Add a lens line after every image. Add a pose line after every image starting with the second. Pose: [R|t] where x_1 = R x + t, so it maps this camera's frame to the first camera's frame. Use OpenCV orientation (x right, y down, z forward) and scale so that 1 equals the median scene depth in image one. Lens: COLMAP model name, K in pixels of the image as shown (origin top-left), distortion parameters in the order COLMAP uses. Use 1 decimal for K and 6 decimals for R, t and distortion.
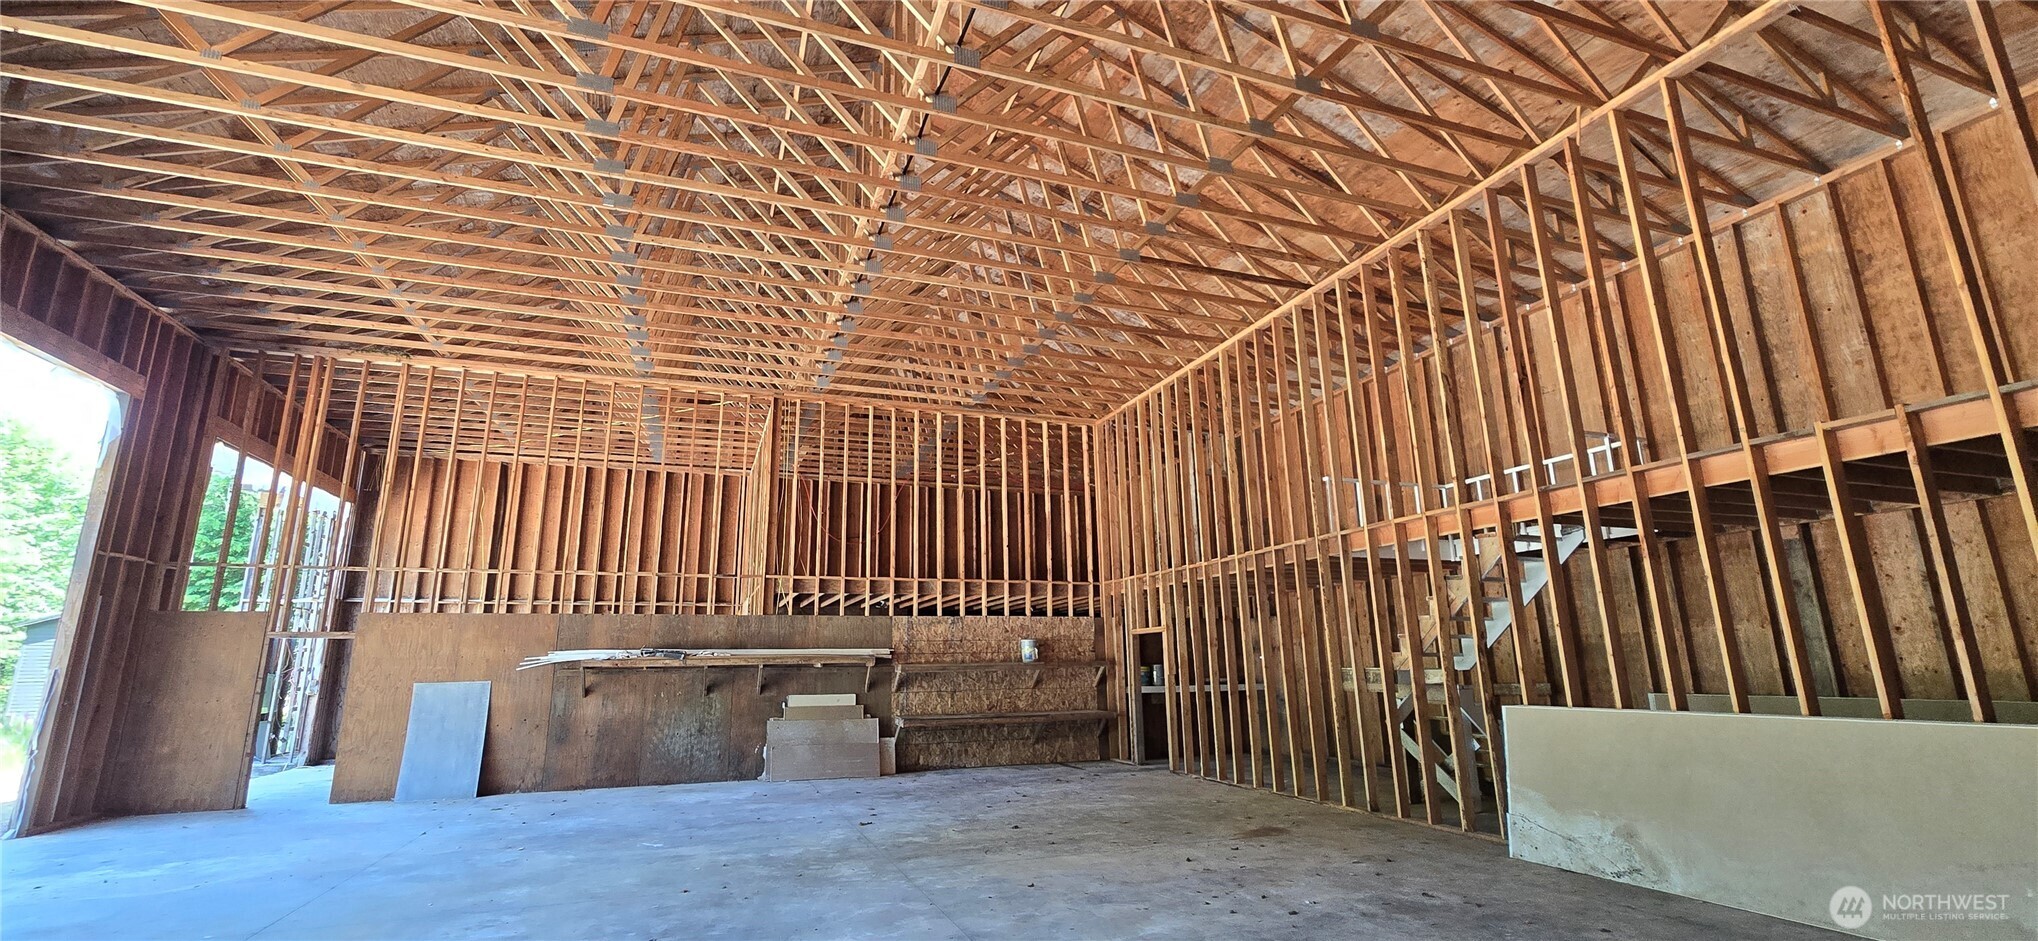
lens RADIAL K [[838.0, 0, 1016.7], [0, 838.0, 466.9], [0, 0, 1]] dist [-0.015409, -0.000196]
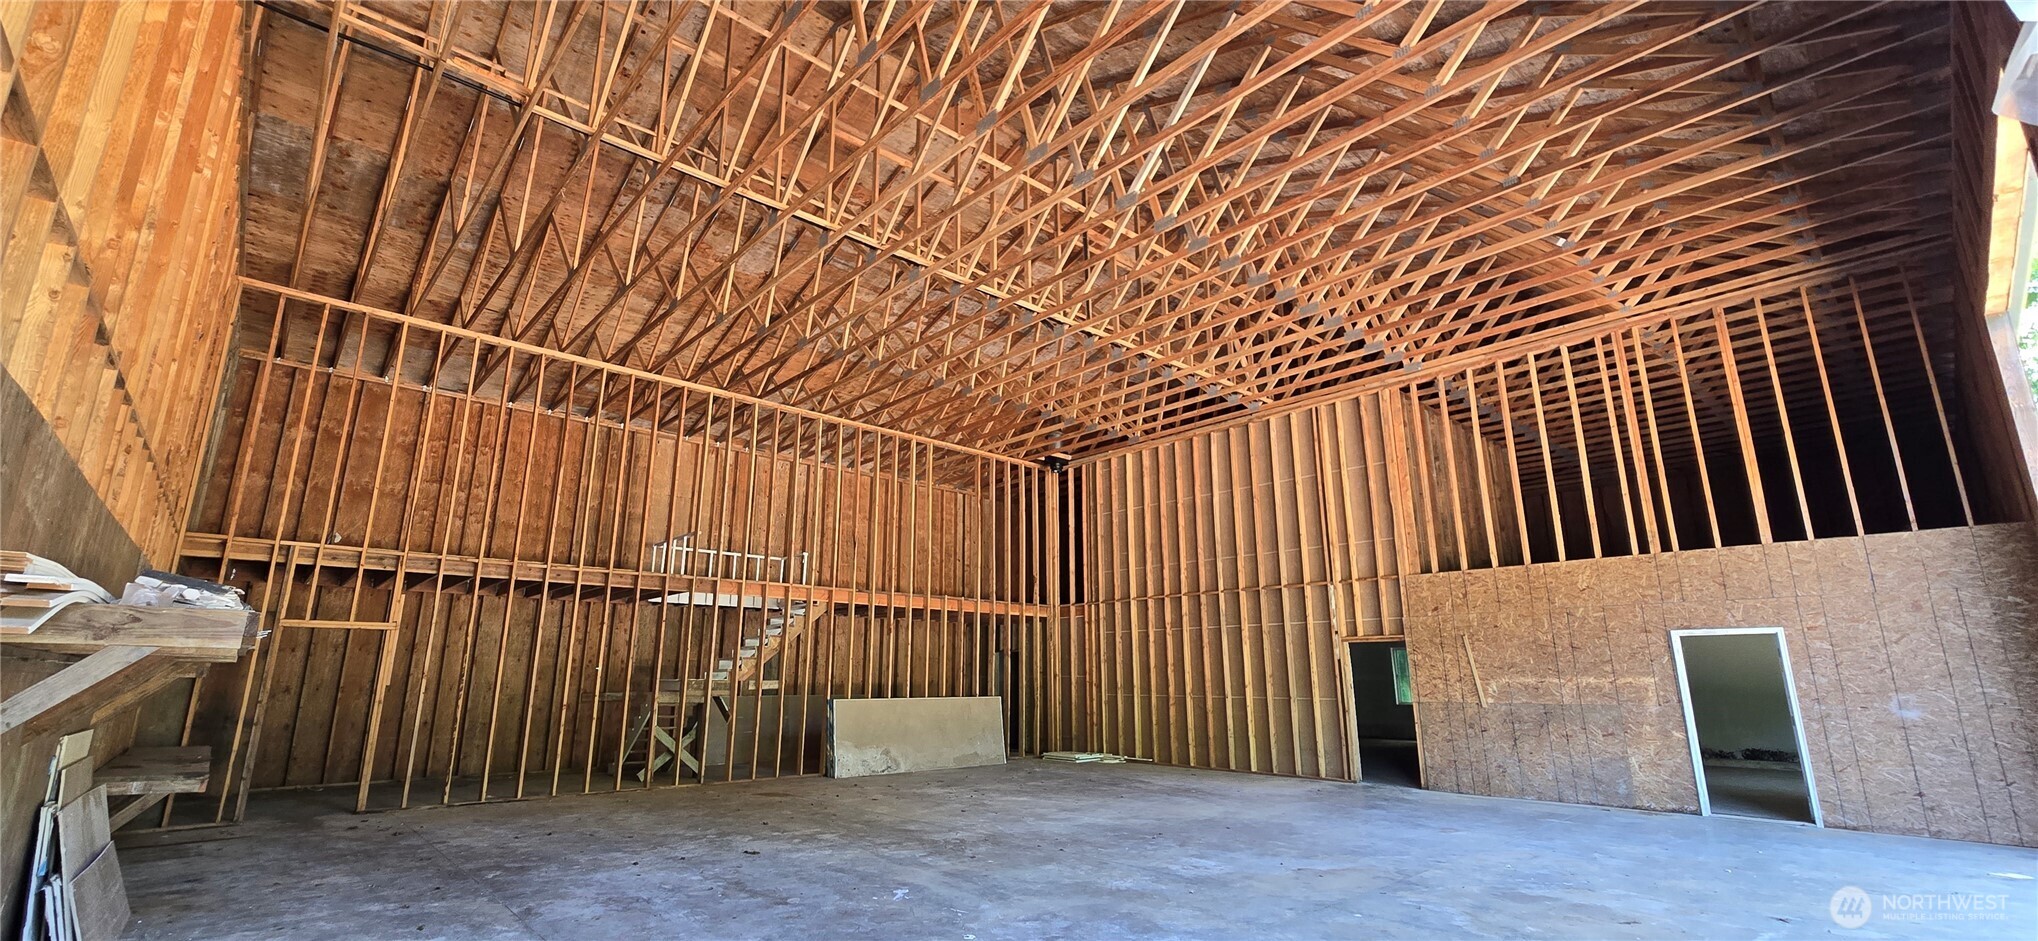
lens RADIAL K [[838.0, 0, 1021.5], [0, 838.0, 474.2], [0, 0, 1]] dist [-0.015409, -0.000196]
pose [[-0.377190, 0.231899, 0.896633, -1.562295], [-0.204538, 0.923380, -0.324860, 0.374596], [-0.903268, -0.305929, -0.300857, 1.476941]]
